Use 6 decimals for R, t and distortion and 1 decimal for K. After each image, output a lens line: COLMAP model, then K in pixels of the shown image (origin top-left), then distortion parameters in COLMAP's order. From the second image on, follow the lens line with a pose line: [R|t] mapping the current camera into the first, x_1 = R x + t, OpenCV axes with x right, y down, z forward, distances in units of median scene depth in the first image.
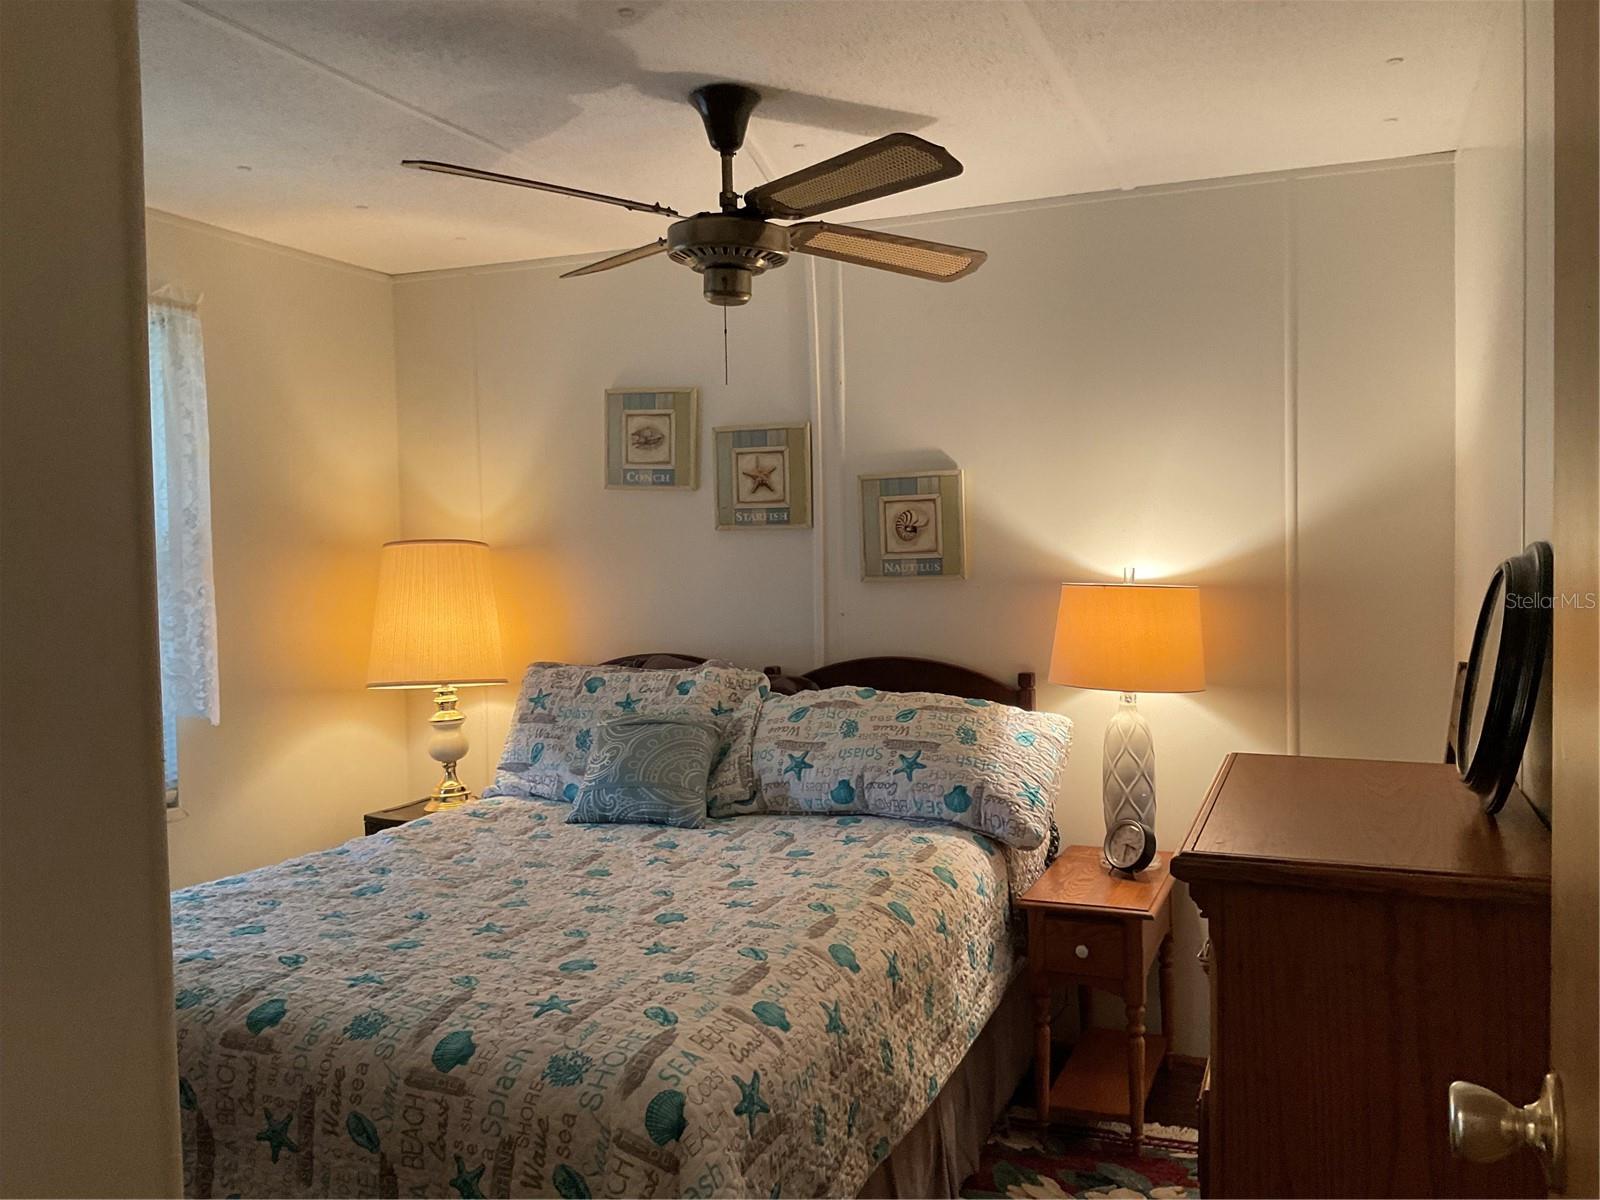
lens RADIAL K [[1304.6, 0, 801.4], [0, 1304.6, 603.7], [0, 0, 1]] dist [0.124433, -0.260397]
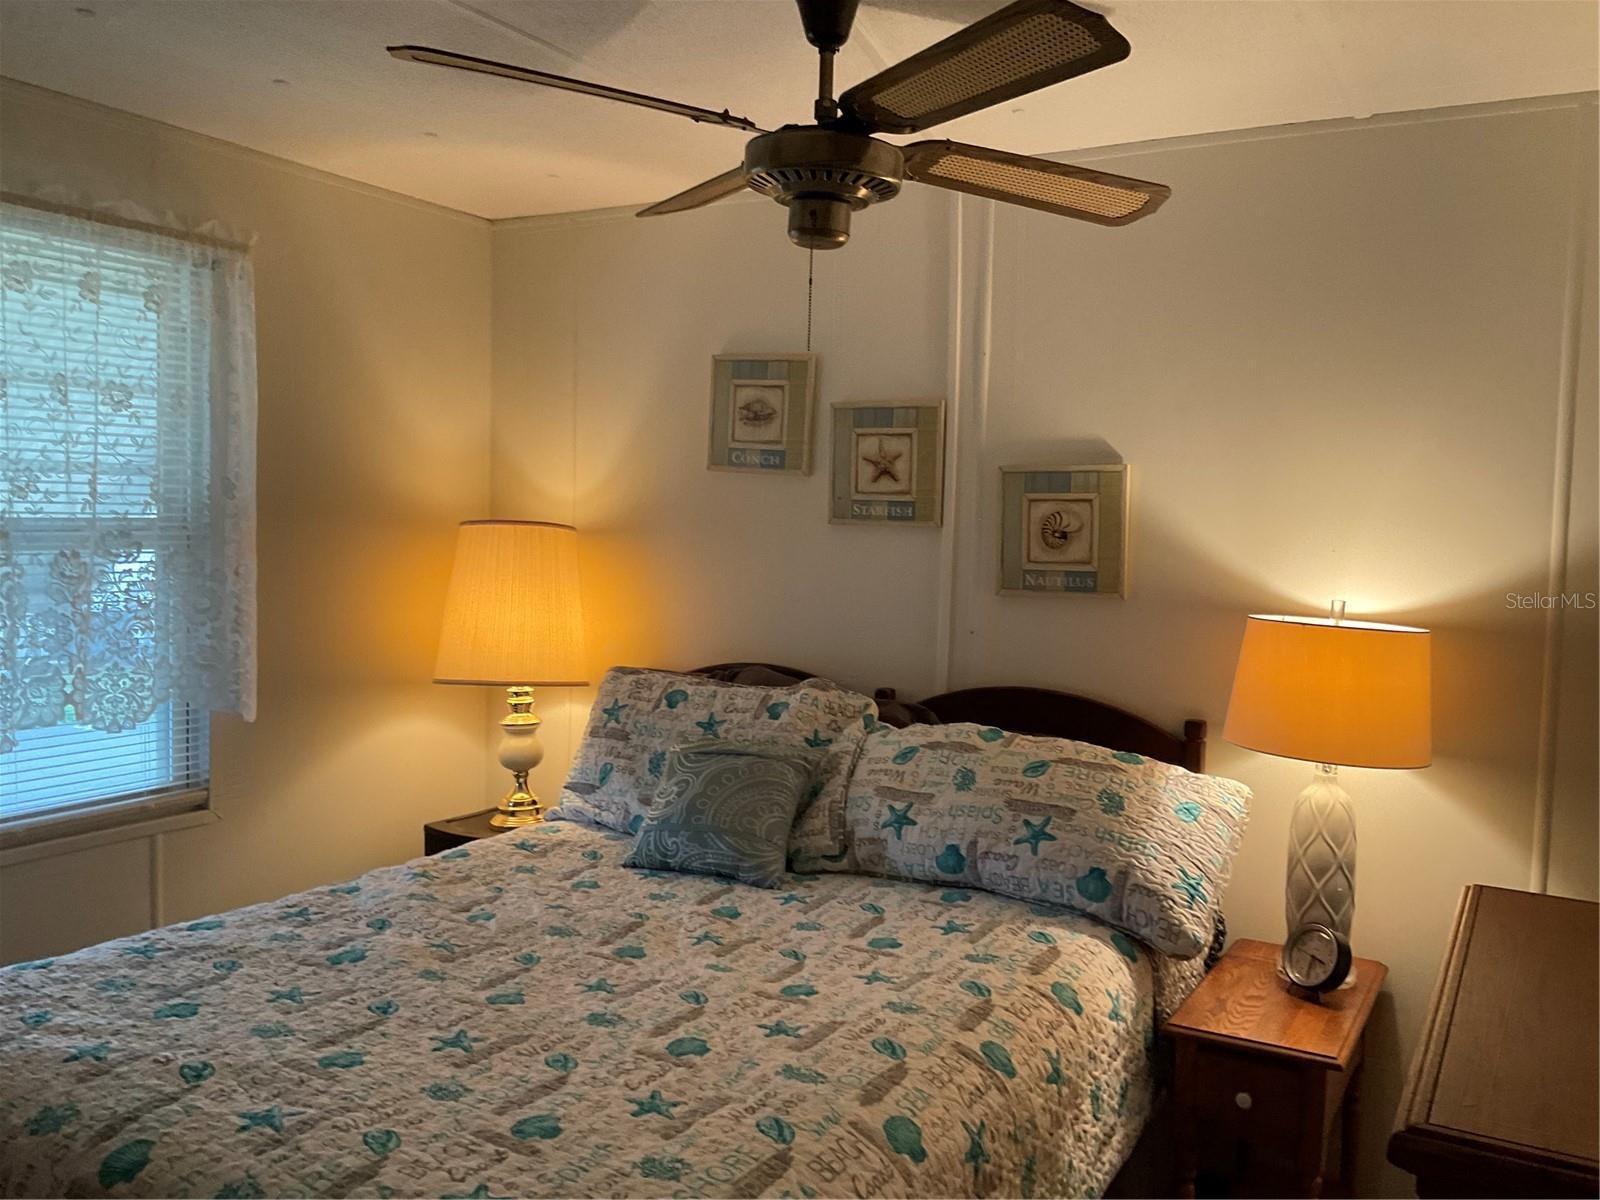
lens RADIAL K [[1304.6, 0, 801.4], [0, 1304.6, 603.7], [0, 0, 1]] dist [0.124433, -0.260397]
pose [[0.989755, 0.052953, -0.132595, 0.039294], [-0.050077, 0.998434, 0.024938, -0.029727], [0.133708, -0.018043, 0.990856, 0.184025]]
